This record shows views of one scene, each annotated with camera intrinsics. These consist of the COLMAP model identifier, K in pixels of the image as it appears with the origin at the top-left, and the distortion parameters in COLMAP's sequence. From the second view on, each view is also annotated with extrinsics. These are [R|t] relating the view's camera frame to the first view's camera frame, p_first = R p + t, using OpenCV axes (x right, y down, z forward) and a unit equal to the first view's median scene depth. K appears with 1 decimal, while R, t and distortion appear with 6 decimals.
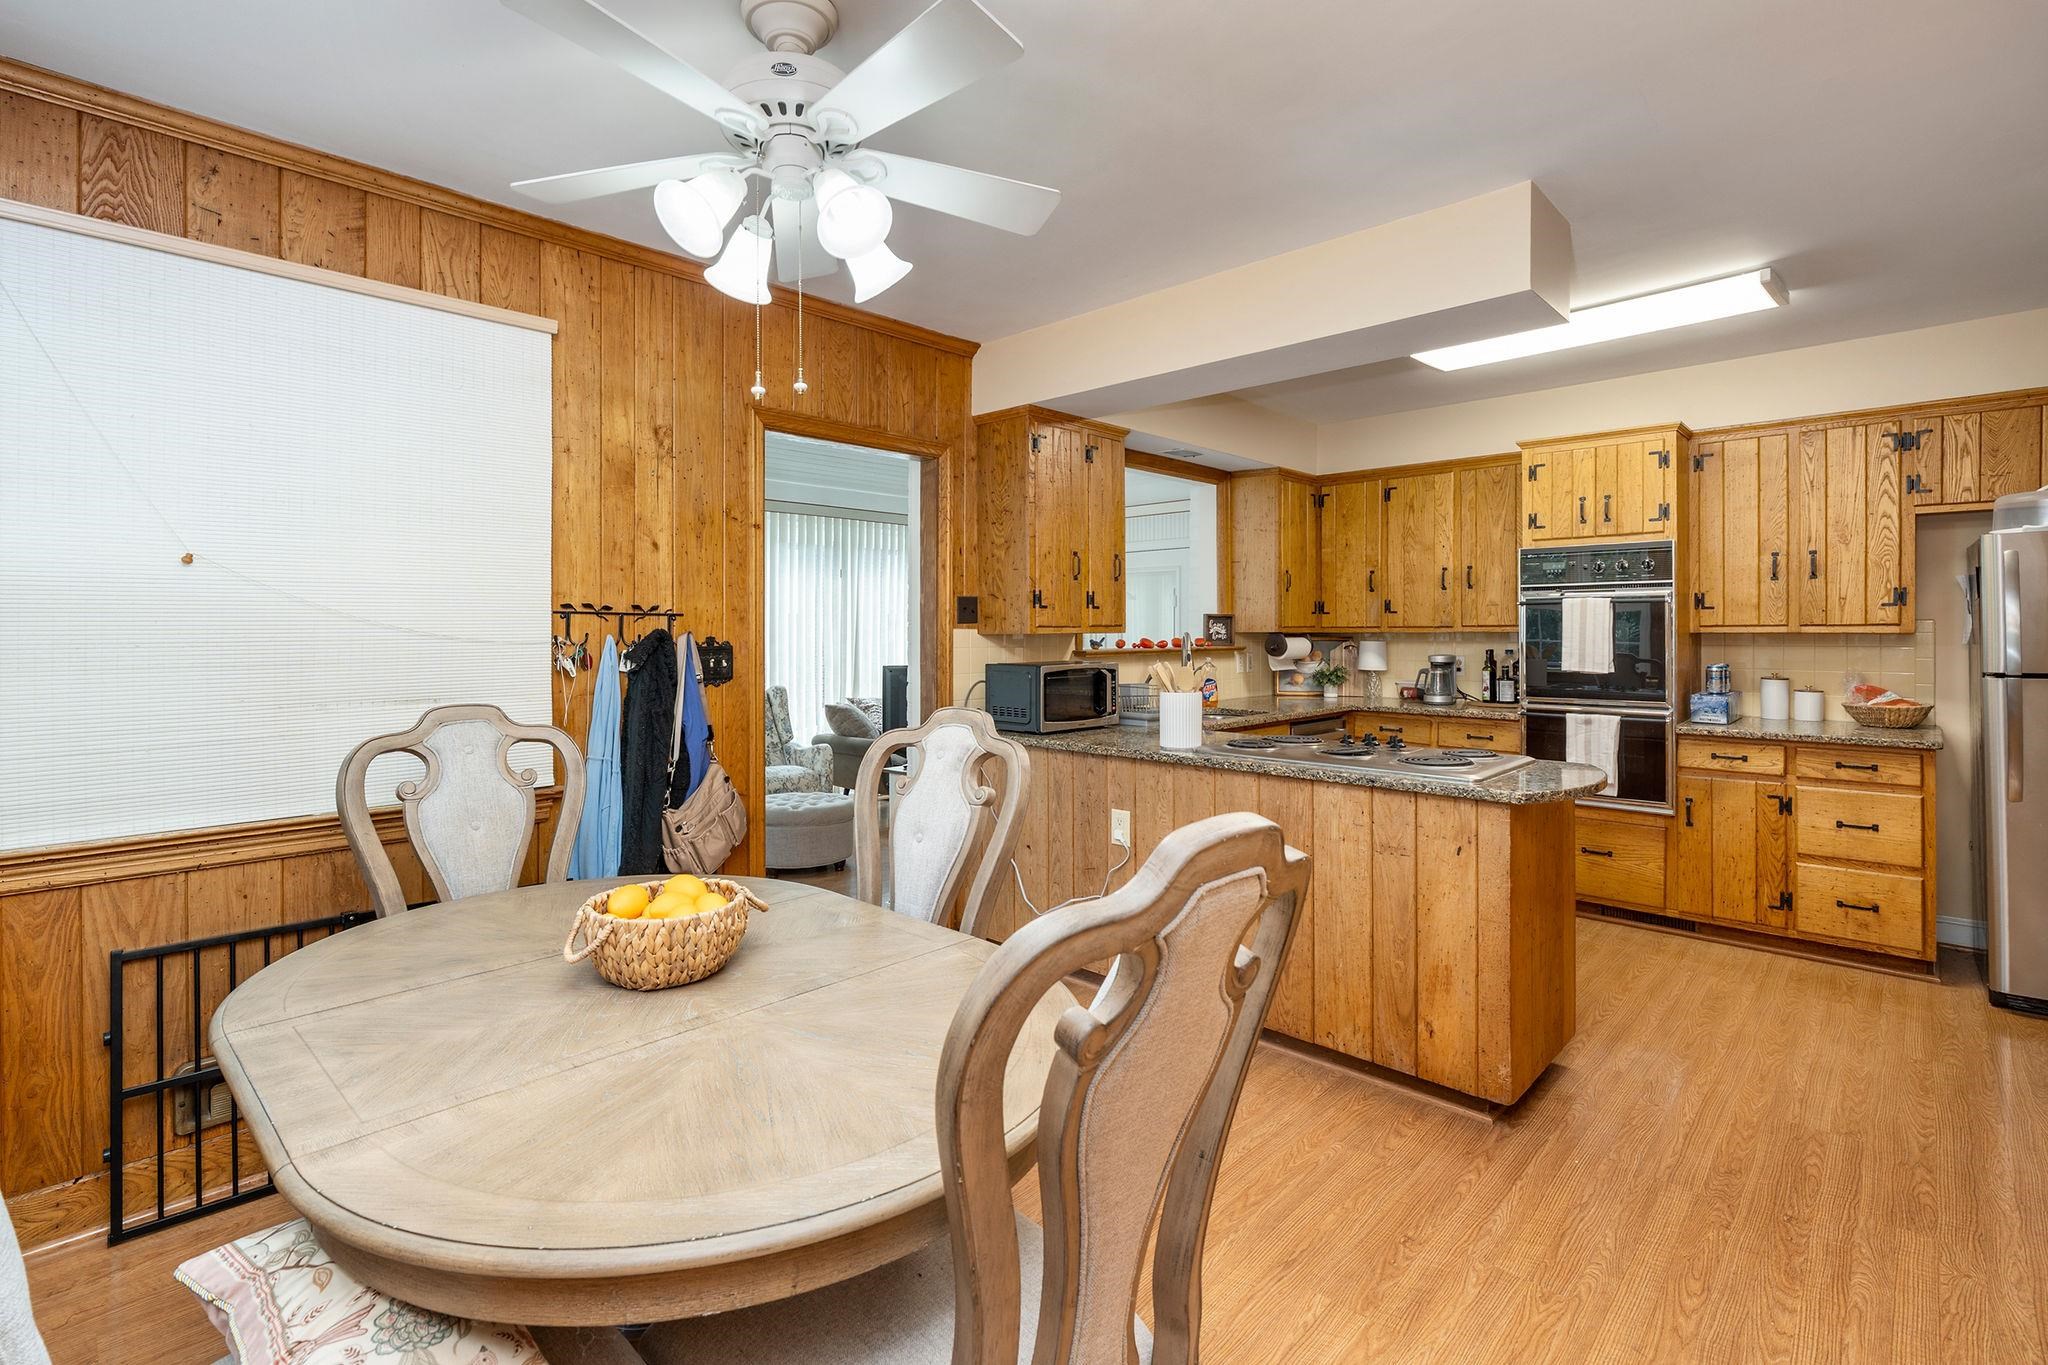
lens RADIAL K [[938.4, 0, 1024.6], [0, 938.4, 635.1], [0, 0, 1]] dist [-0.011994, 0.004607]
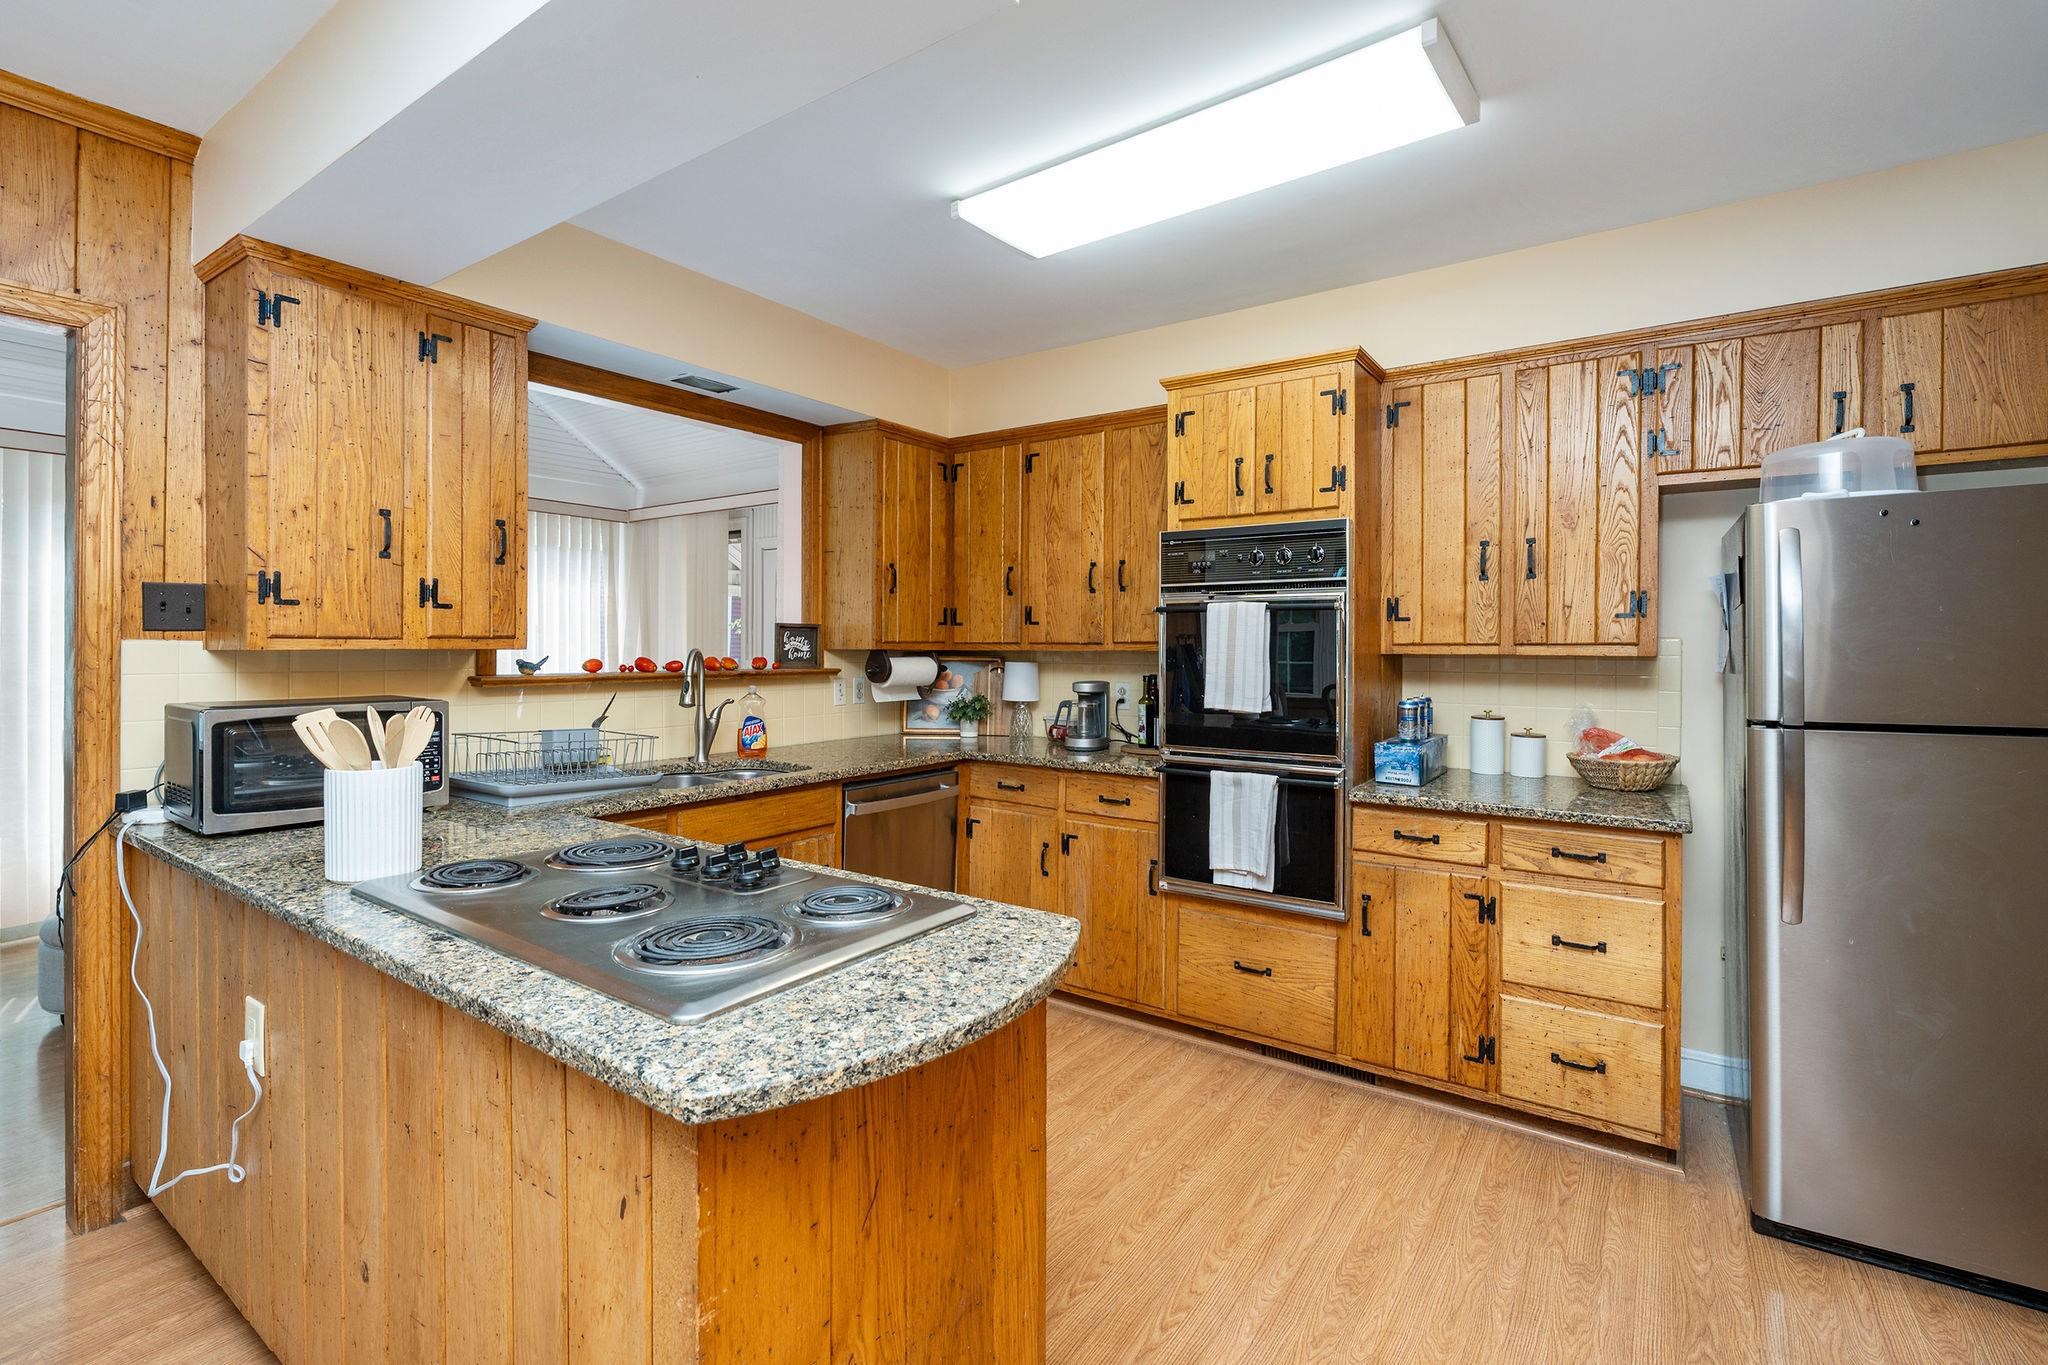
lens RADIAL K [[938.4, 0, 1018.5], [0, 938.4, 654.1], [0, 0, 1]] dist [-0.011994, 0.004607]
pose [[0.987149, 0.005090, 0.159724, 0.347911], [-0.005671, 0.999979, 0.003182, -0.003139], [-0.159705, -0.004047, 0.987157, 0.361029]]
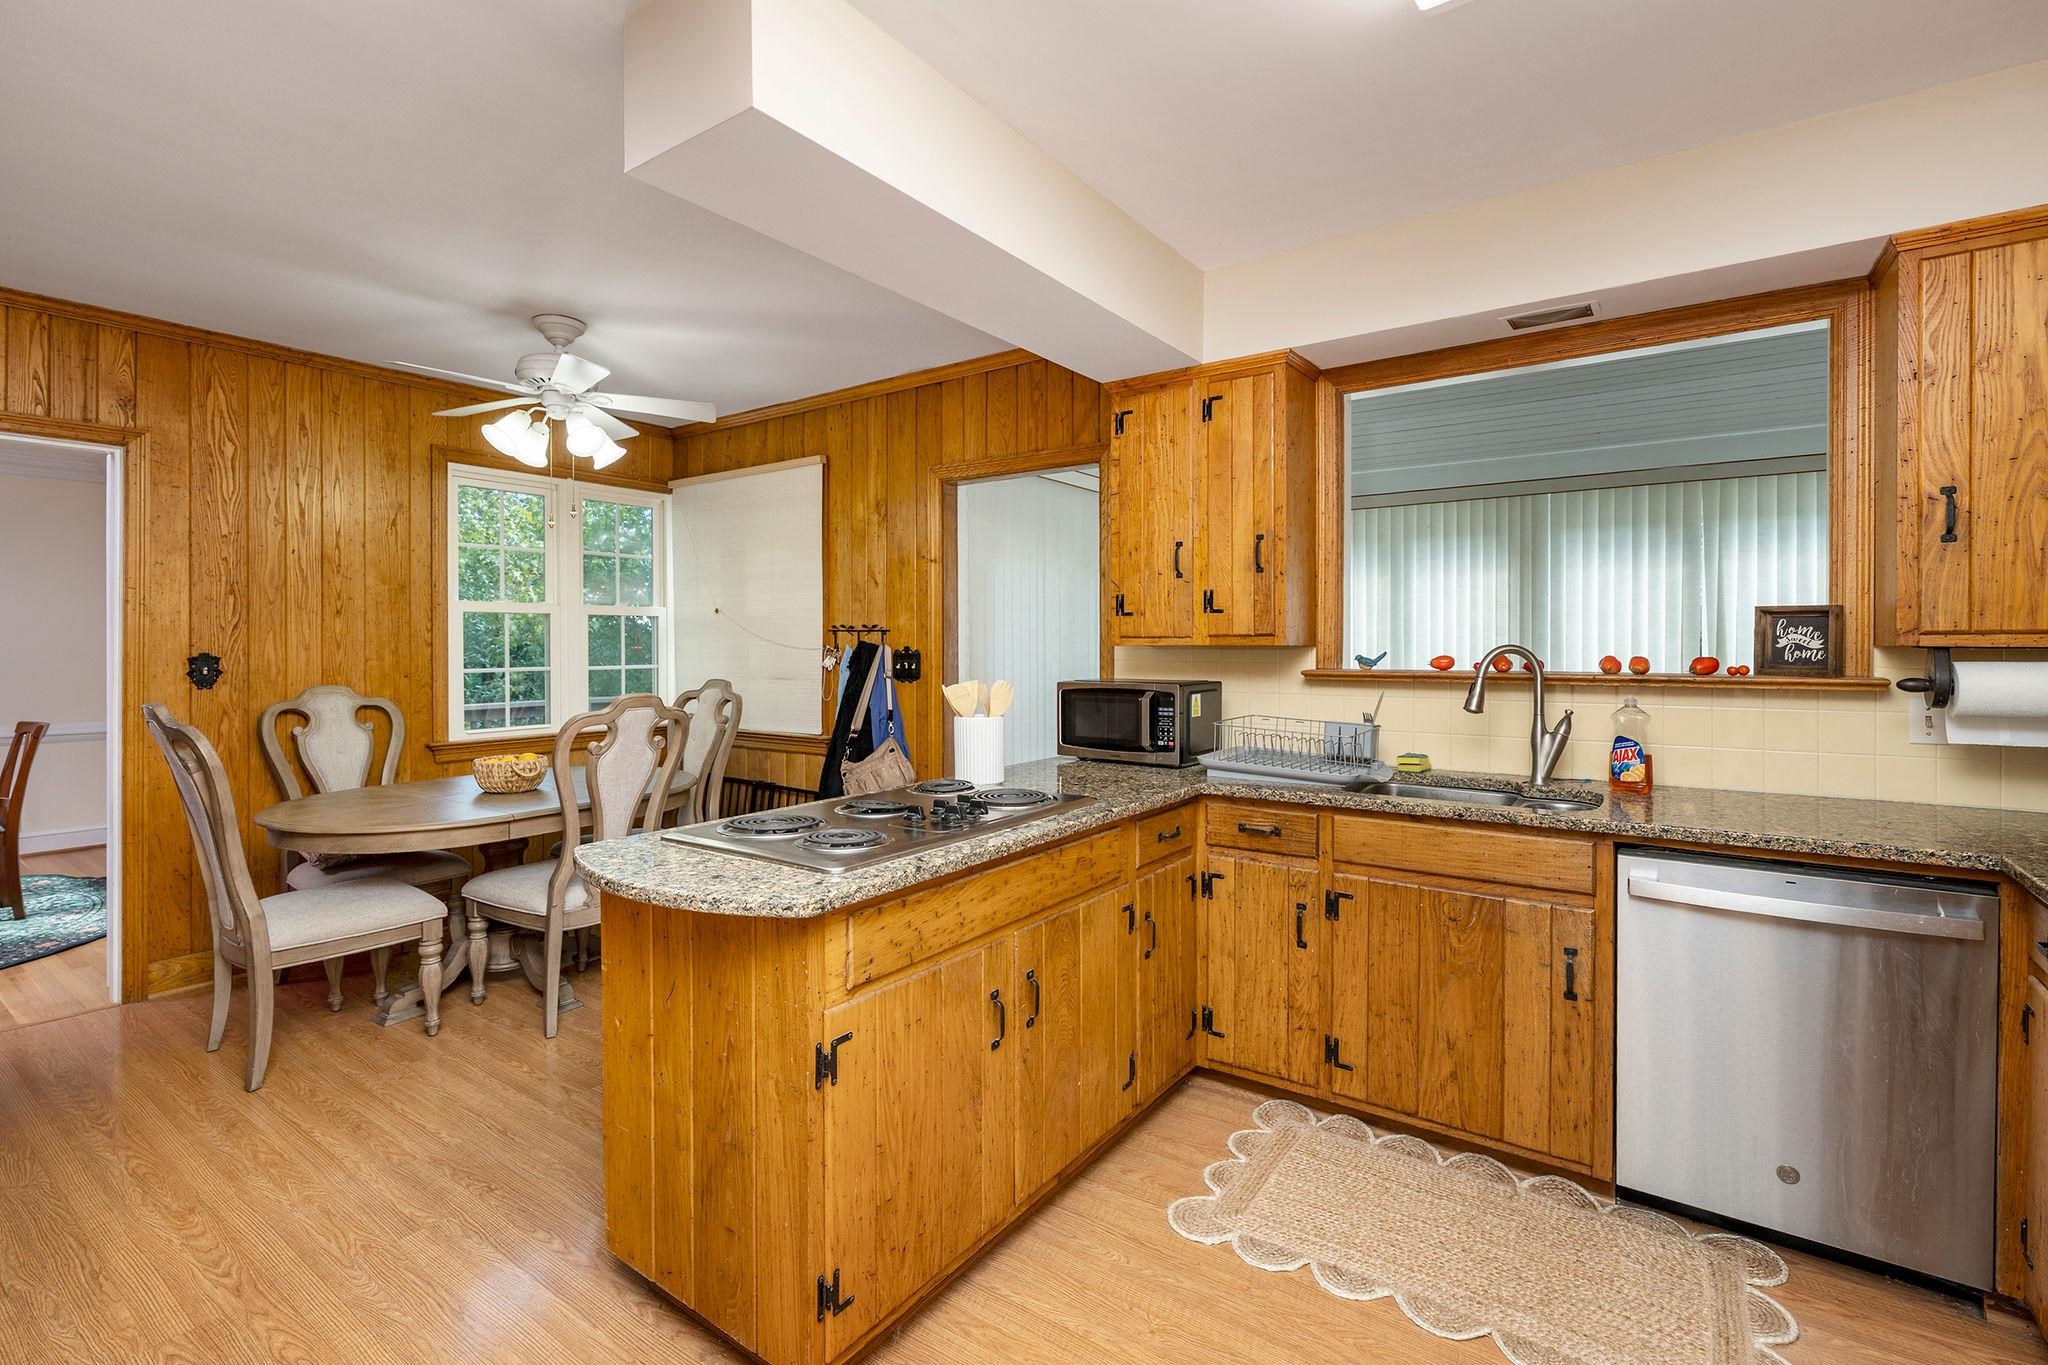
lens RADIAL K [[938.4, 0, 1040.7], [0, 938.4, 648.2], [0, 0, 1]] dist [-0.011994, 0.004607]
pose [[0.151240, 0.007329, -0.988470, 0.808960], [-0.003934, 0.999969, 0.006813, -0.004367], [0.988489, 0.002859, 0.151265, 0.759762]]
